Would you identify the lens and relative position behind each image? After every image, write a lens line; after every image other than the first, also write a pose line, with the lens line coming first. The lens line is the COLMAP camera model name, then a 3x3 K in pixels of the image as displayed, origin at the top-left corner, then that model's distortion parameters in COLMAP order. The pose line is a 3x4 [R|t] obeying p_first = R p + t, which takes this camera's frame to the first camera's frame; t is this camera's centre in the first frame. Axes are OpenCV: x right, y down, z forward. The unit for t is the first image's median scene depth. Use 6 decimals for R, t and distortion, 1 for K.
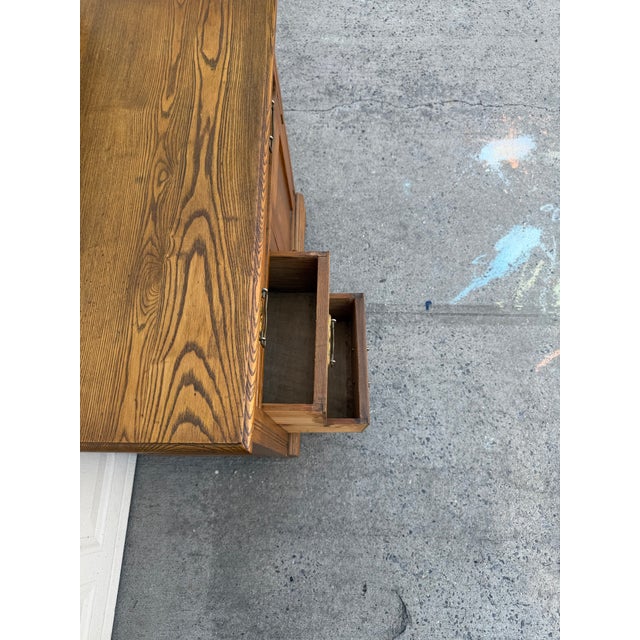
lens RADIAL K [[454.5, 0, 321.3], [0, 454.5, 317.0], [0, 0, 1]] dist [0.024355, -0.050778]
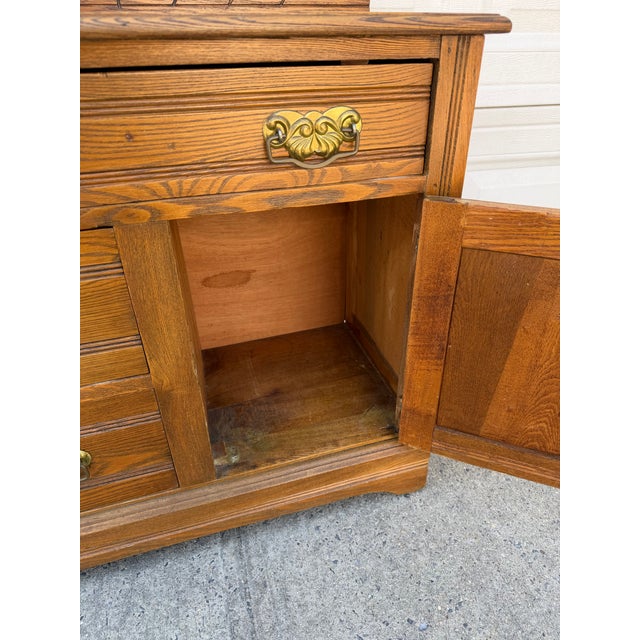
lens RADIAL K [[454.5, 0, 329.2], [0, 454.5, 305.4], [0, 0, 1]] dist [0.024355, -0.050778]
pose [[0.311255, 0.503214, -0.806161, 0.326482], [-0.896966, 0.435815, -0.074274, -0.213413], [0.313961, 0.746218, 0.587016, 0.579150]]
